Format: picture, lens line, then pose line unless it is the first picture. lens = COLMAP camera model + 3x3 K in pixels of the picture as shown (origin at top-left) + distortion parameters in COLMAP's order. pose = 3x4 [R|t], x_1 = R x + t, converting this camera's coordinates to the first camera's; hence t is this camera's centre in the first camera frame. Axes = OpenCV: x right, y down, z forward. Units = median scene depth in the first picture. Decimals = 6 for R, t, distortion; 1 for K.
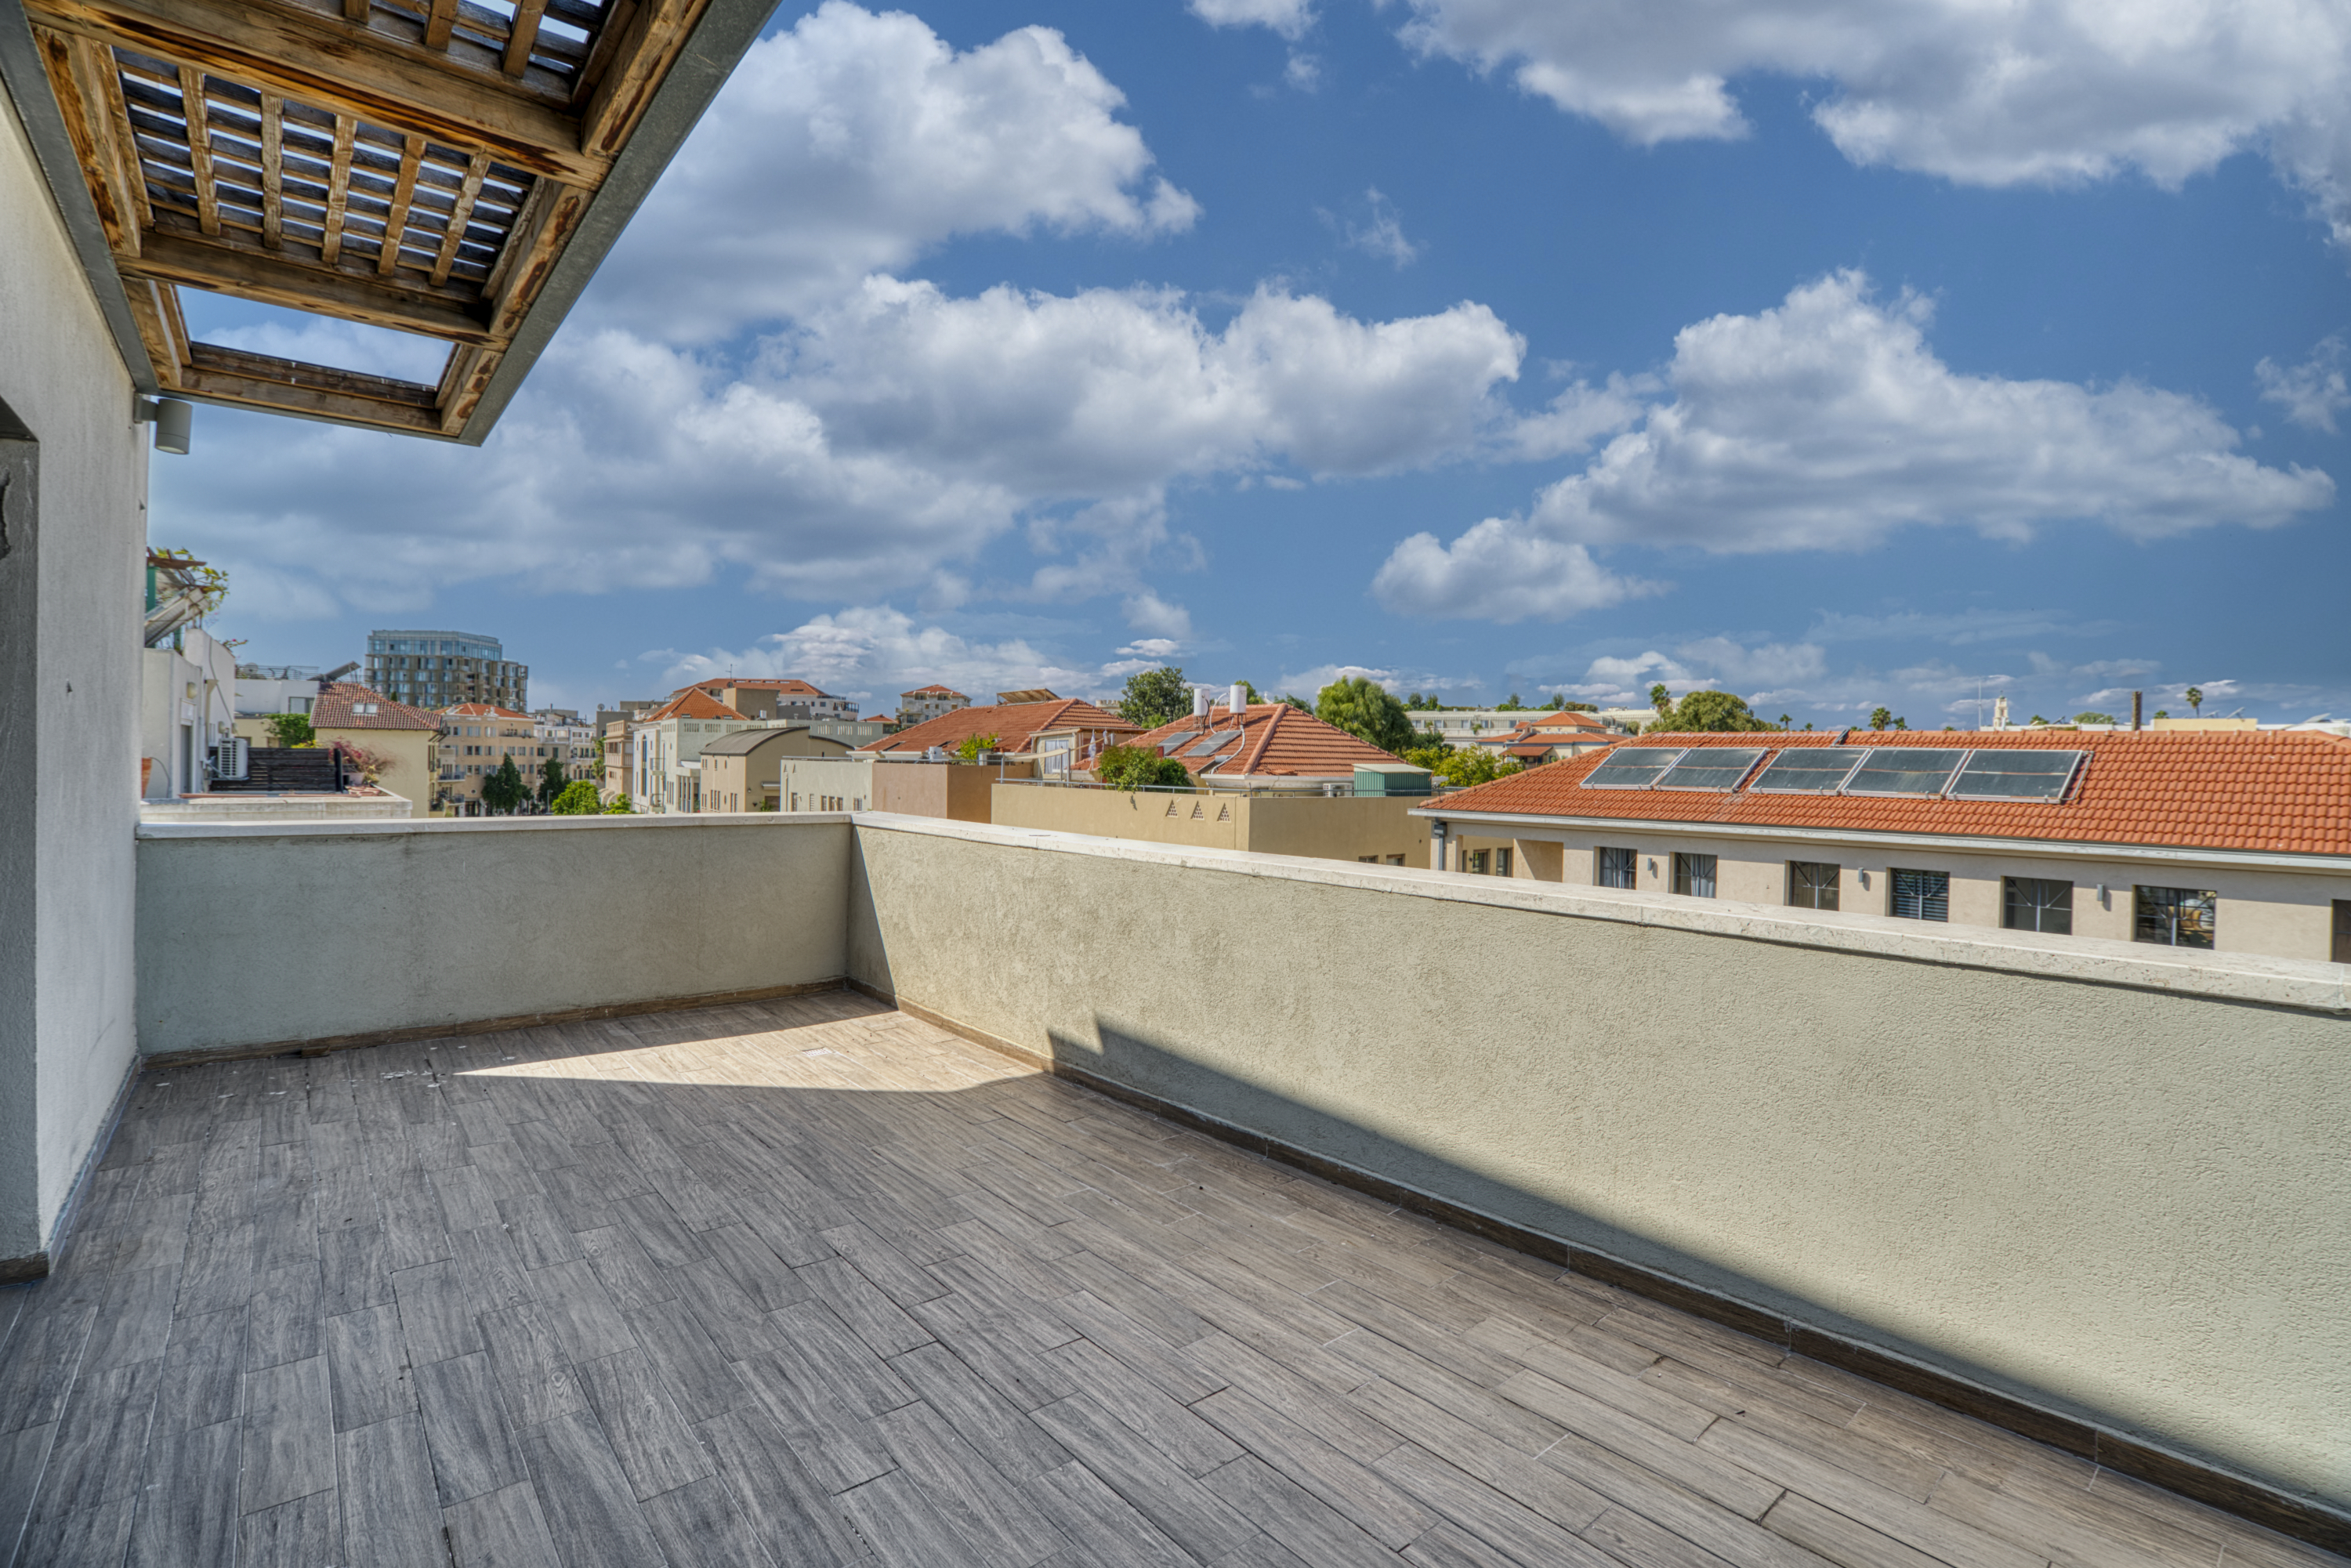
lens RADIAL K [[1081.2, 0, 1178.1], [0, 1081.2, 768.8], [0, 0, 1]] dist [-0.043941, 0.000671]
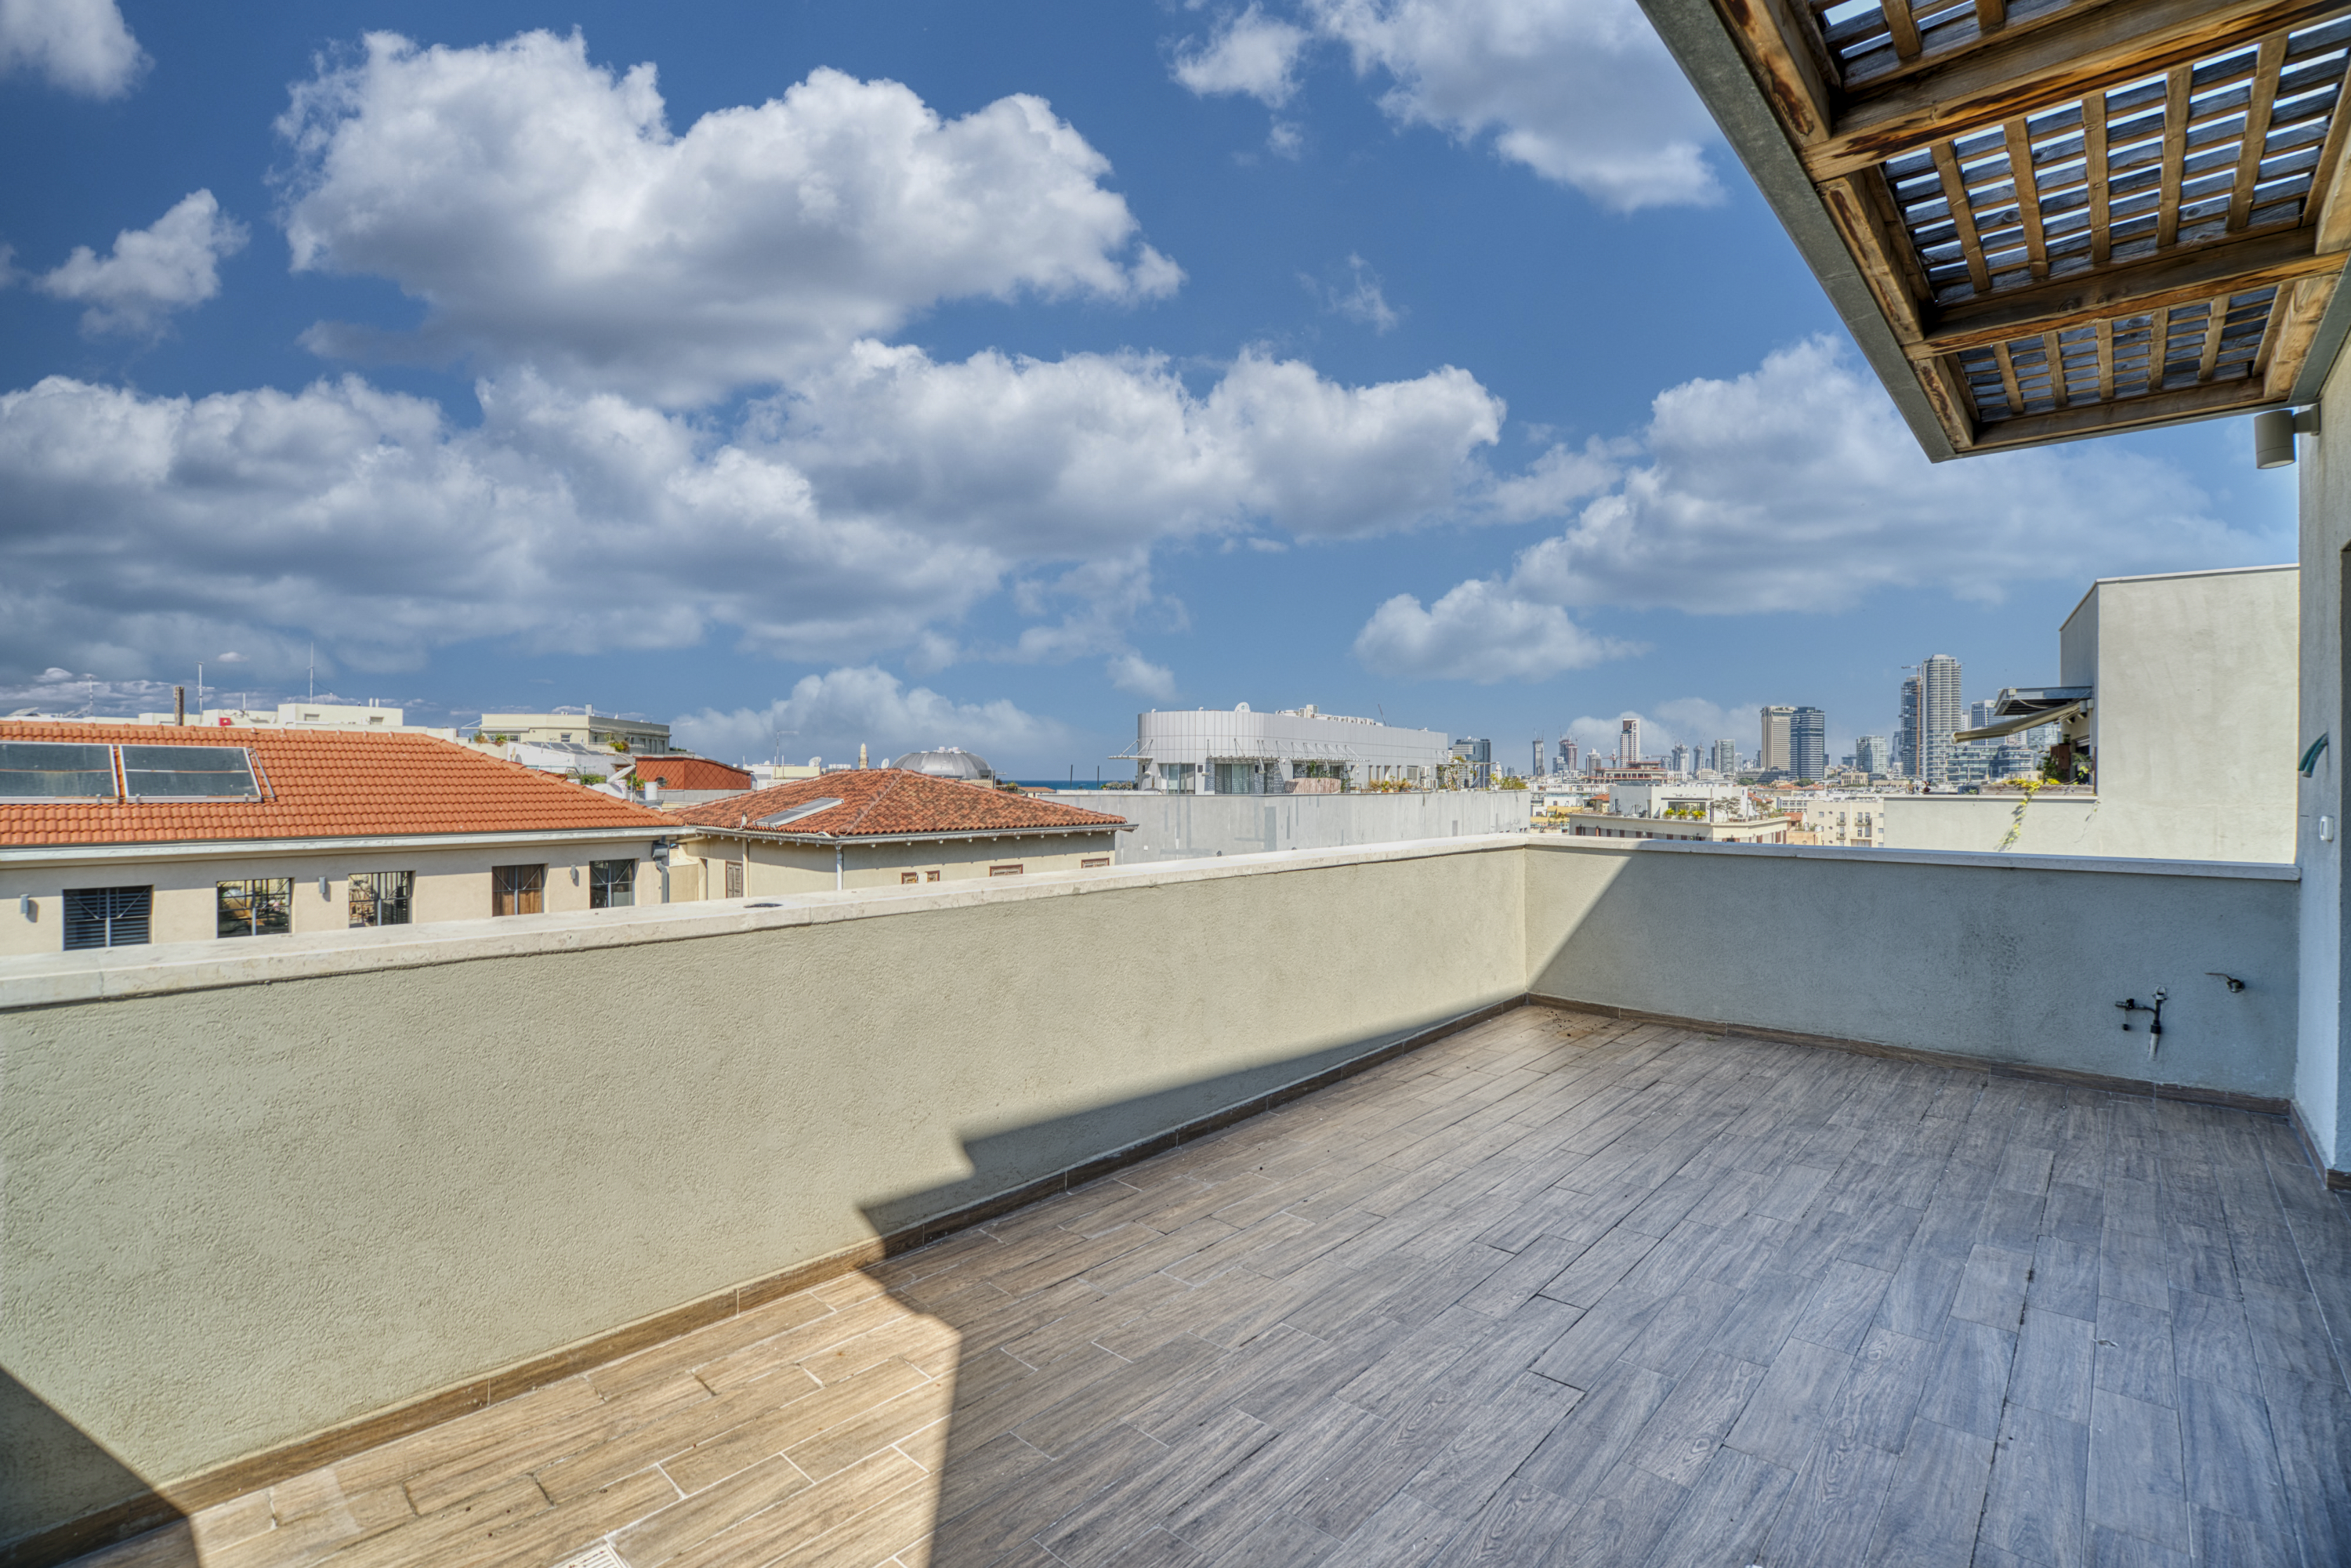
lens RADIAL K [[1053.2, 0, 1175.5], [0, 1053.2, 784.0], [0, 0, 1]] dist [-0.033916, 0.000344]
pose [[-0.119359, -0.022433, 0.992598, -1.165627], [0.000014, 0.999745, 0.022596, -0.027170], [-0.992851, 0.002711, -0.119328, 1.389514]]
